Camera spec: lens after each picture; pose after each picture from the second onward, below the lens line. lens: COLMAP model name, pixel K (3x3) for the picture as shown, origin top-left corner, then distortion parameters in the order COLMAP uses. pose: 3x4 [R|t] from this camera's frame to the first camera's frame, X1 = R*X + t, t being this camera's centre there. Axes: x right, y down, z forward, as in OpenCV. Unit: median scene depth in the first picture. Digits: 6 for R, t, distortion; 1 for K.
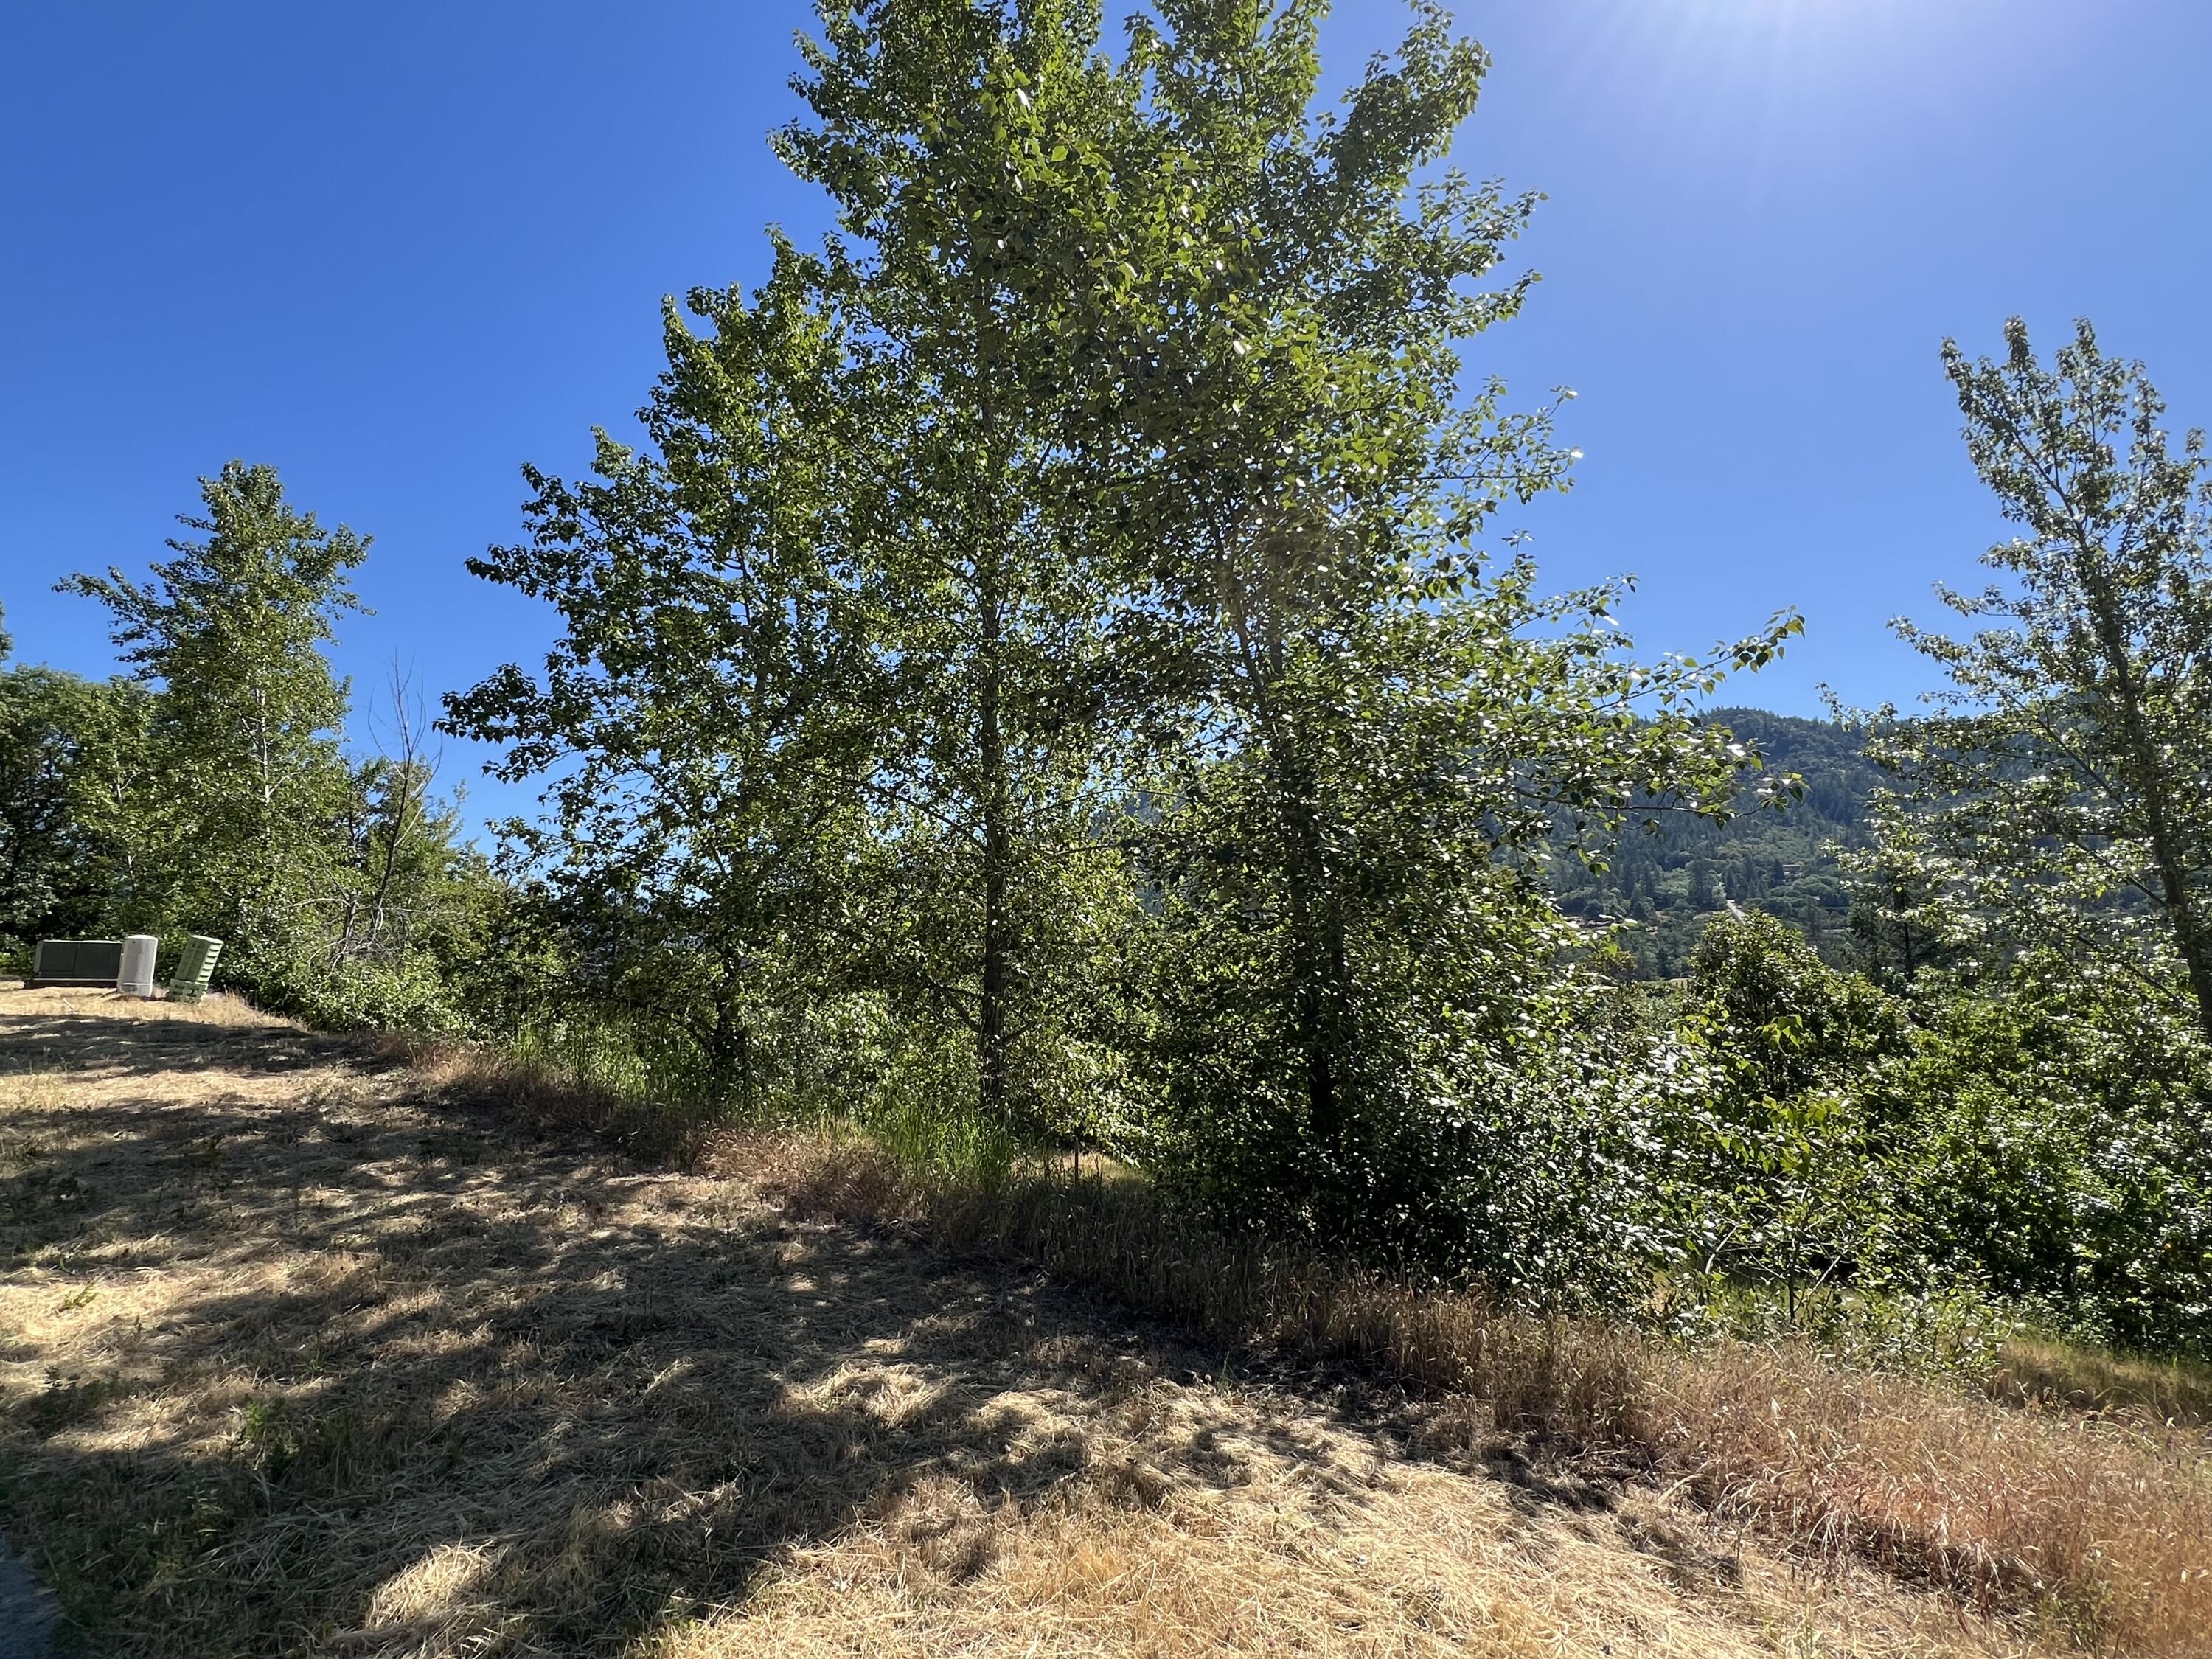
lens RADIAL K [[1101.2, 0, 1097.1], [0, 1101.2, 827.1], [0, 0, 1]] dist [-0.000960, 0.000141]
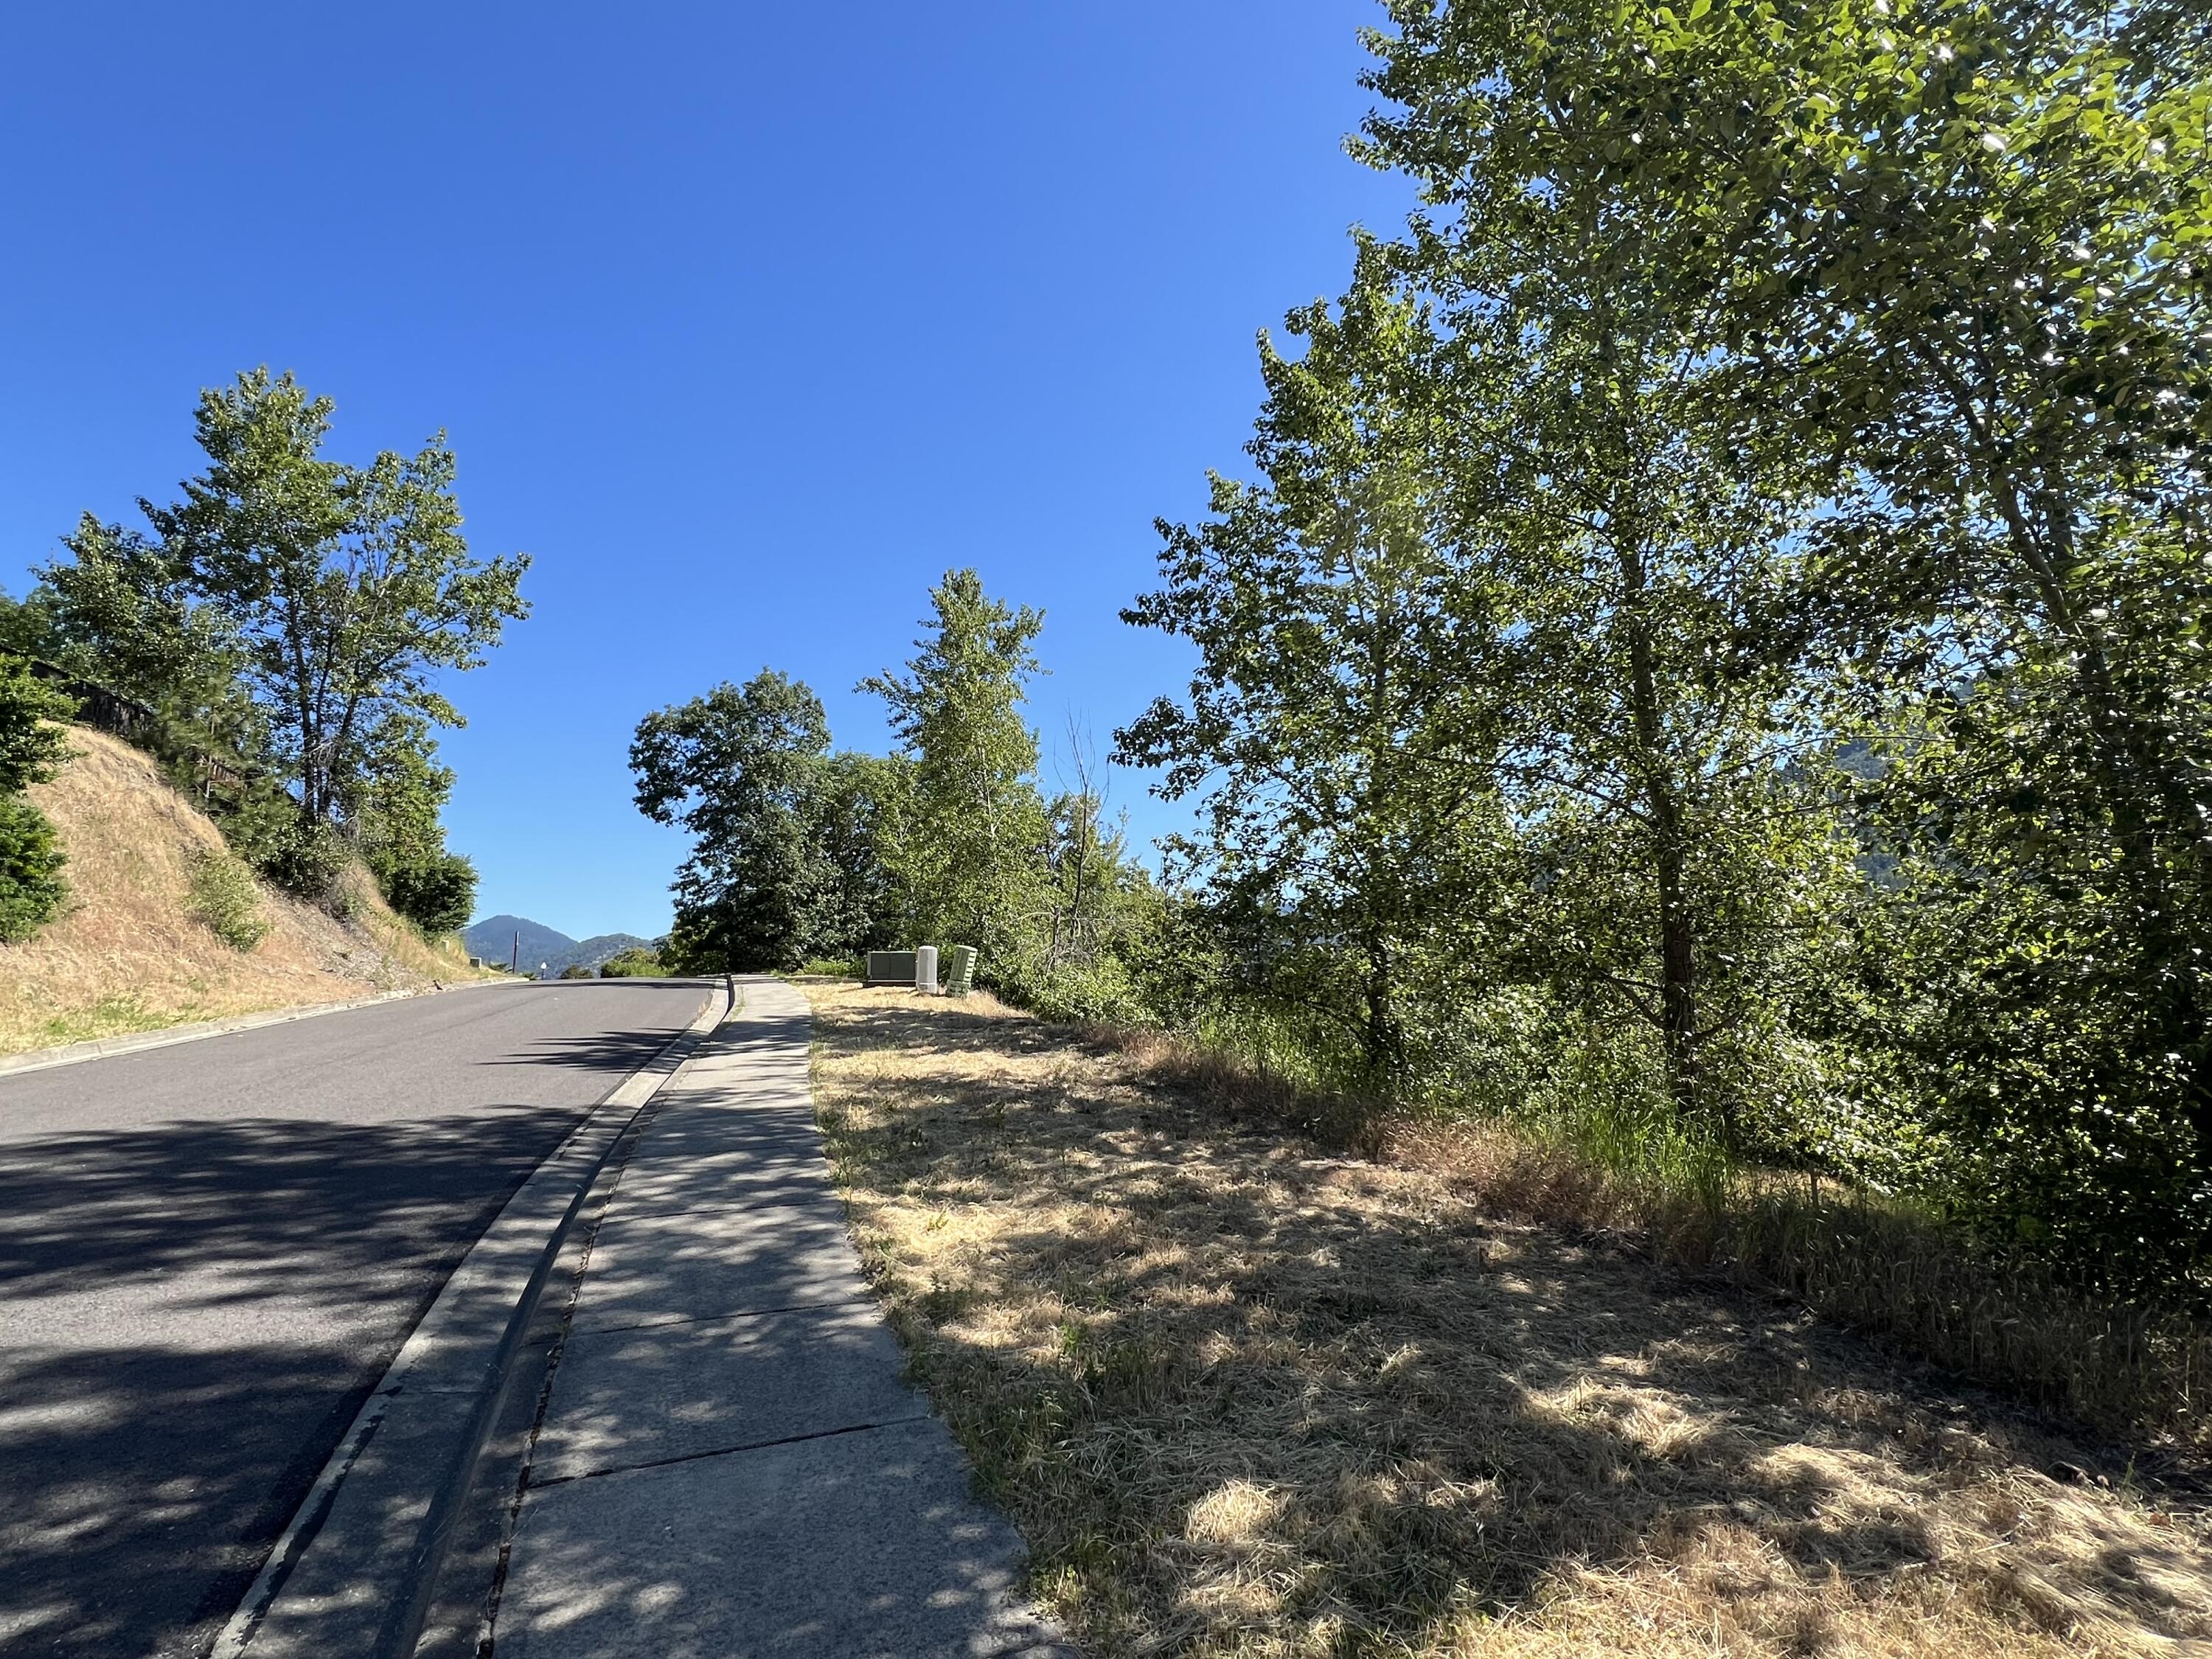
lens RADIAL K [[1101.2, 0, 1097.0], [0, 1101.2, 828.0], [0, 0, 1]] dist [-0.000960, 0.000141]
pose [[0.850459, -0.082505, -0.519532, -0.025195], [0.084819, 0.996208, -0.019357, 0.002899], [0.519159, -0.027604, 0.854232, 0.000550]]
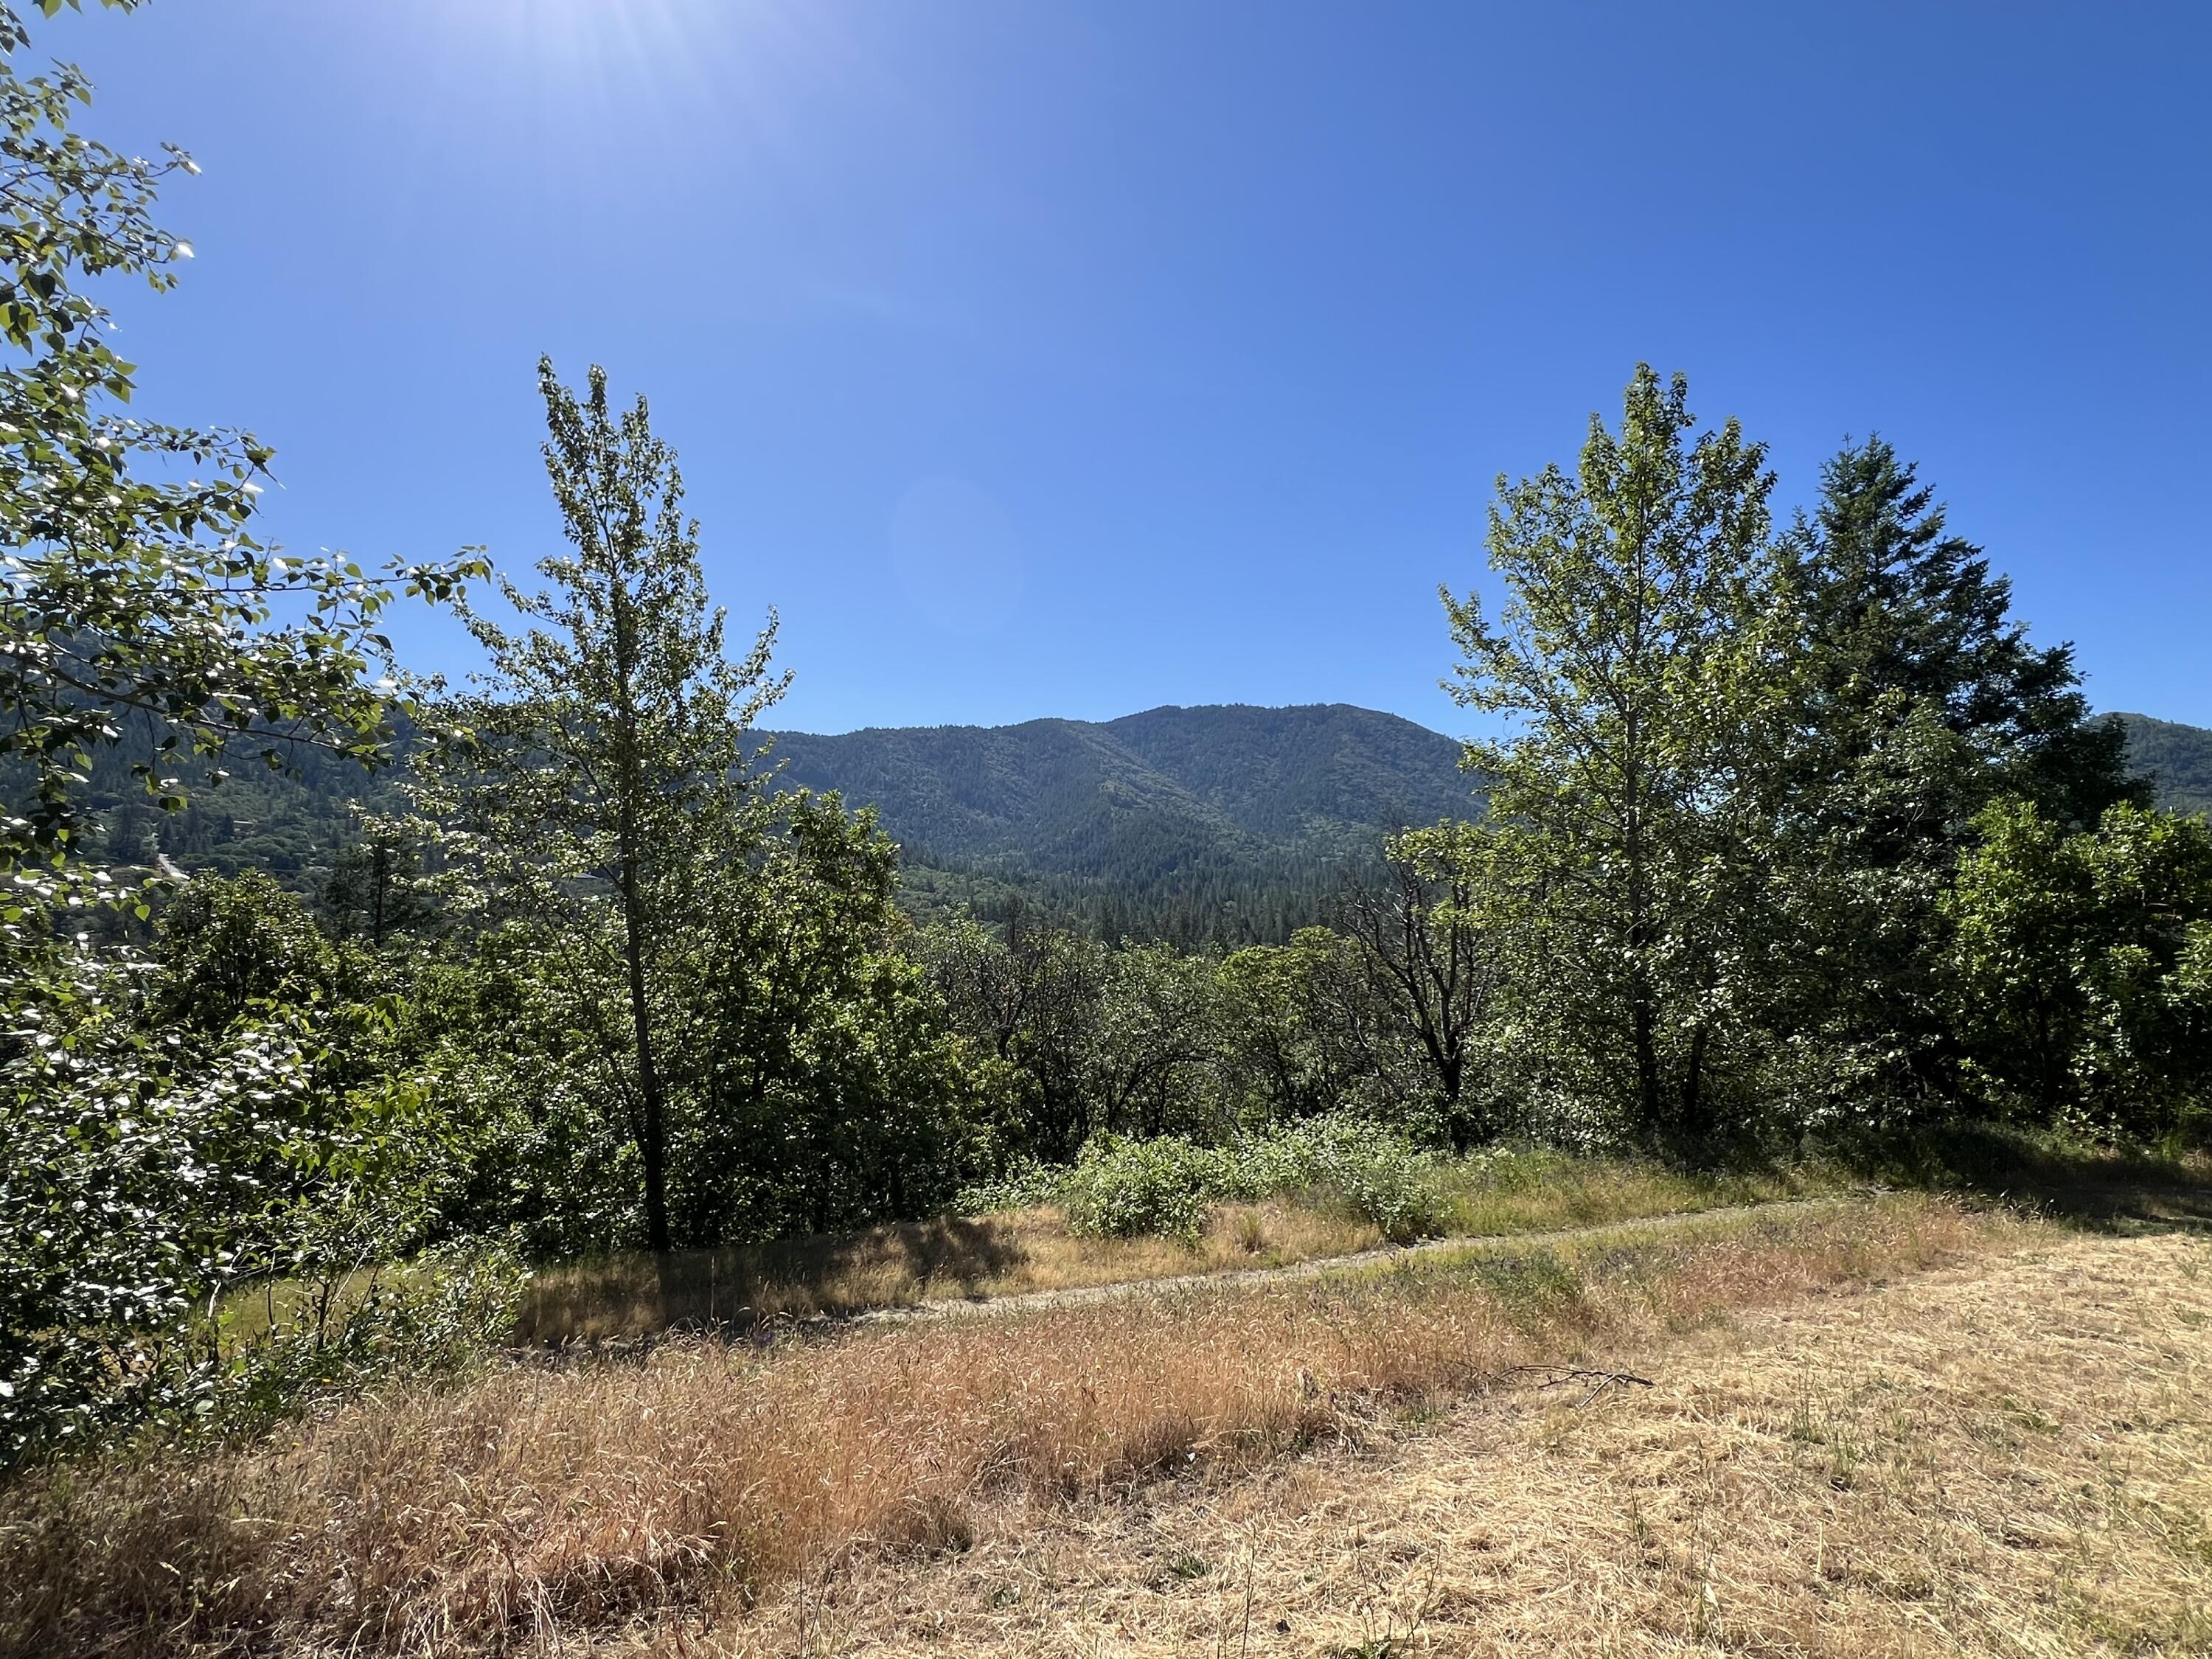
lens RADIAL K [[1101.2, 0, 1092.7], [0, 1101.2, 826.1], [0, 0, 1]] dist [-0.000960, 0.000141]
pose [[0.337381, 0.101403, 0.935891, -0.014568], [-0.130871, 0.989580, -0.060042, 0.011583], [-0.932227, -0.102224, 0.347136, 0.130543]]
